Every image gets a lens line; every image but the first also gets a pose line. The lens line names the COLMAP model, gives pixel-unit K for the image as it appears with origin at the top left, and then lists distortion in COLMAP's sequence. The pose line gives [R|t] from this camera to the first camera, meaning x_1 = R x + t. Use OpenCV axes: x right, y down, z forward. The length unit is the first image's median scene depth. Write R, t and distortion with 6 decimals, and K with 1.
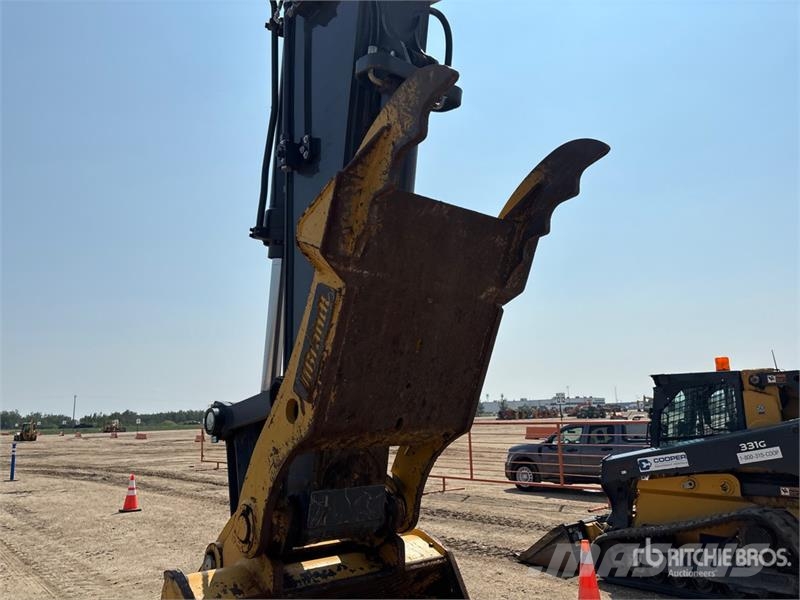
lens RADIAL K [[600.6, 0, 396.8], [0, 600.6, 302.7], [0, 0, 1]] dist [0.056622, -0.060312]
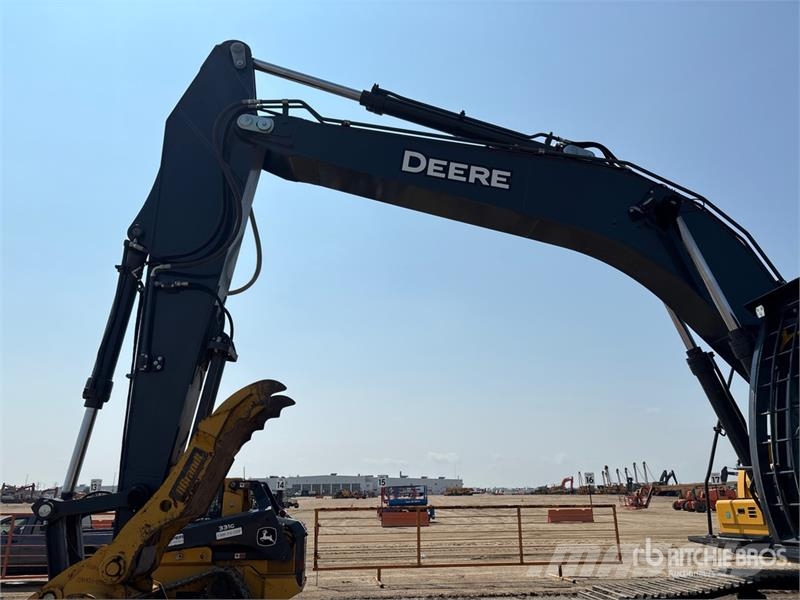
lens RADIAL K [[600.6, 0, 396.8], [0, 600.6, 302.7], [0, 0, 1]] dist [0.056622, -0.060312]
pose [[0.583565, 0.269234, 0.766137, -0.557701], [-0.159675, 0.963066, -0.216814, -0.064768], [-0.796214, 0.004192, 0.605001, -0.346845]]
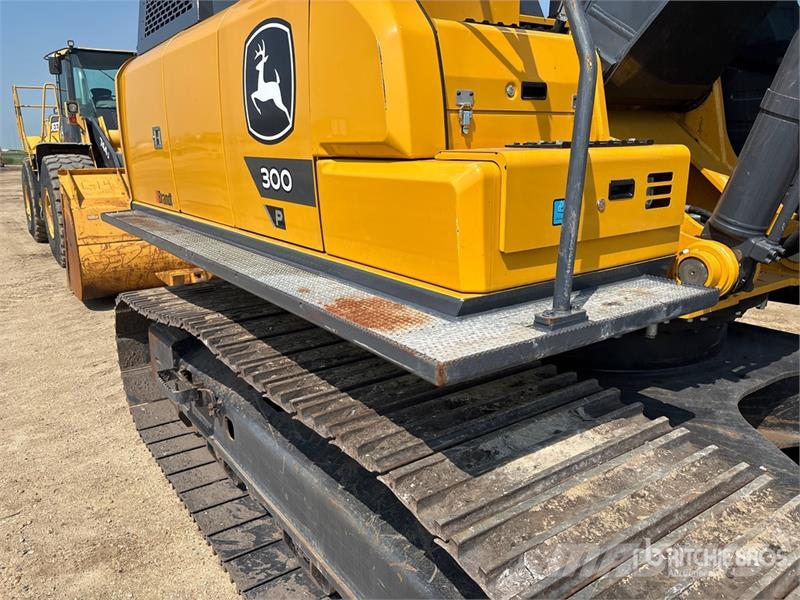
lens RADIAL K [[605.2, 0, 401.5], [0, 605.2, 296.1], [0, 0, 1]] dist [0.053177, -0.057575]
pose [[-0.995745, 0.017073, 0.090559, 0.776629], [0.021421, 0.998653, 0.047254, -0.007631], [-0.089630, 0.048993, -0.994769, 0.107437]]
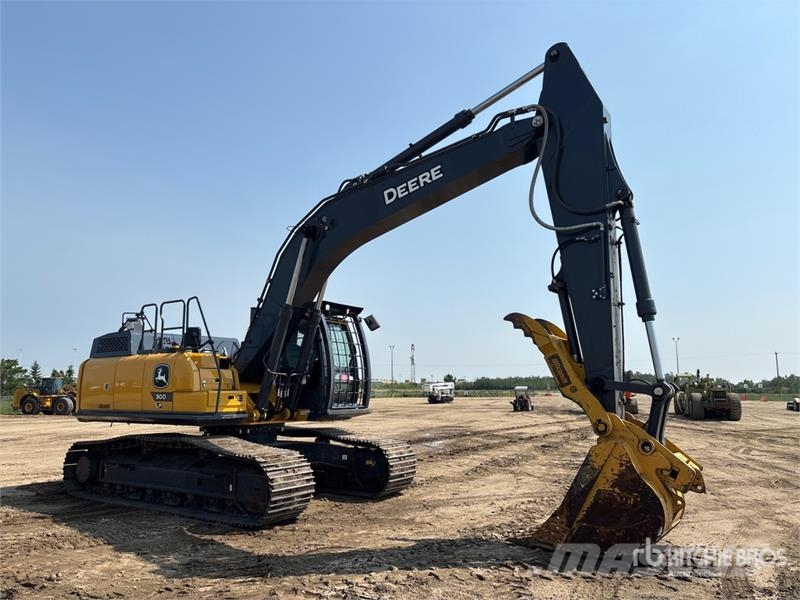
lens RADIAL K [[606.2, 0, 390.9], [0, 606.2, 304.6], [0, 0, 1]] dist [0.050277, -0.059628]
pose [[-0.966173, -0.015737, -0.257415, 0.709328], [0.070641, 0.943813, -0.322841, 0.288666], [0.248033, -0.330105, -0.910775, 1.529803]]
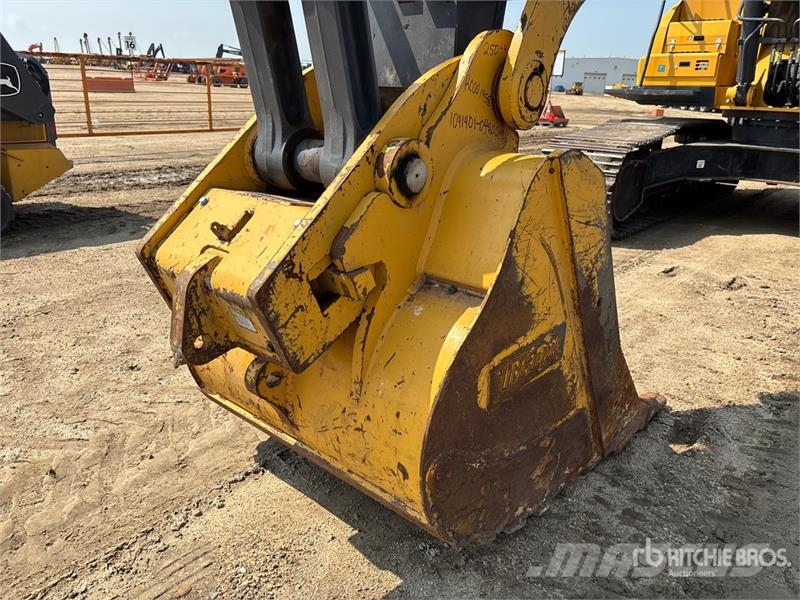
lens RADIAL K [[605.2, 0, 401.5], [0, 605.2, 296.1], [0, 0, 1]] dist [0.053177, -0.057575]
pose [[-0.167176, -0.305869, 0.937281, -0.400236], [-0.219216, 0.938395, 0.267132, 0.172835], [-0.961247, -0.160809, -0.223929, 0.501785]]
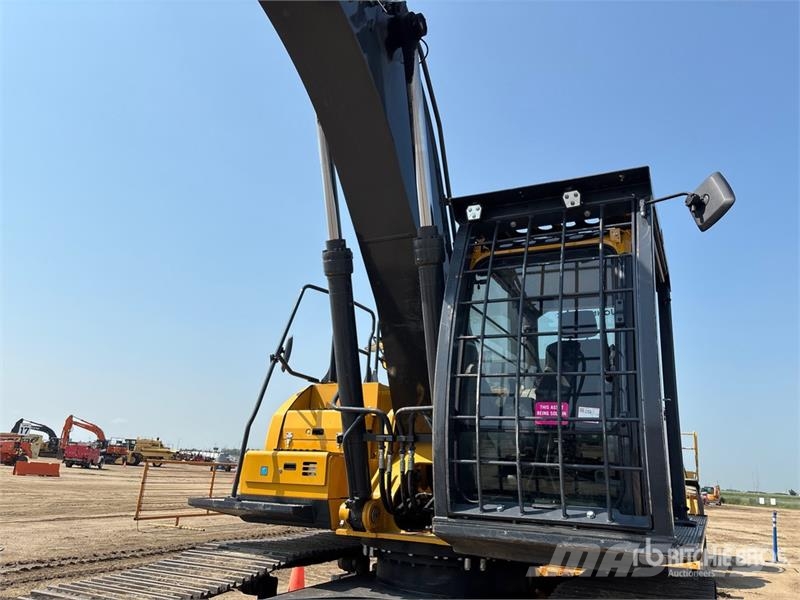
lens RADIAL K [[605.2, 0, 401.5], [0, 605.2, 296.1], [0, 0, 1]] dist [0.053177, -0.057575]
pose [[-0.412243, 0.255853, 0.874411, -0.102426], [-0.218348, 0.904043, -0.367464, 0.017223], [-0.884522, -0.342410, -0.316821, 0.013462]]
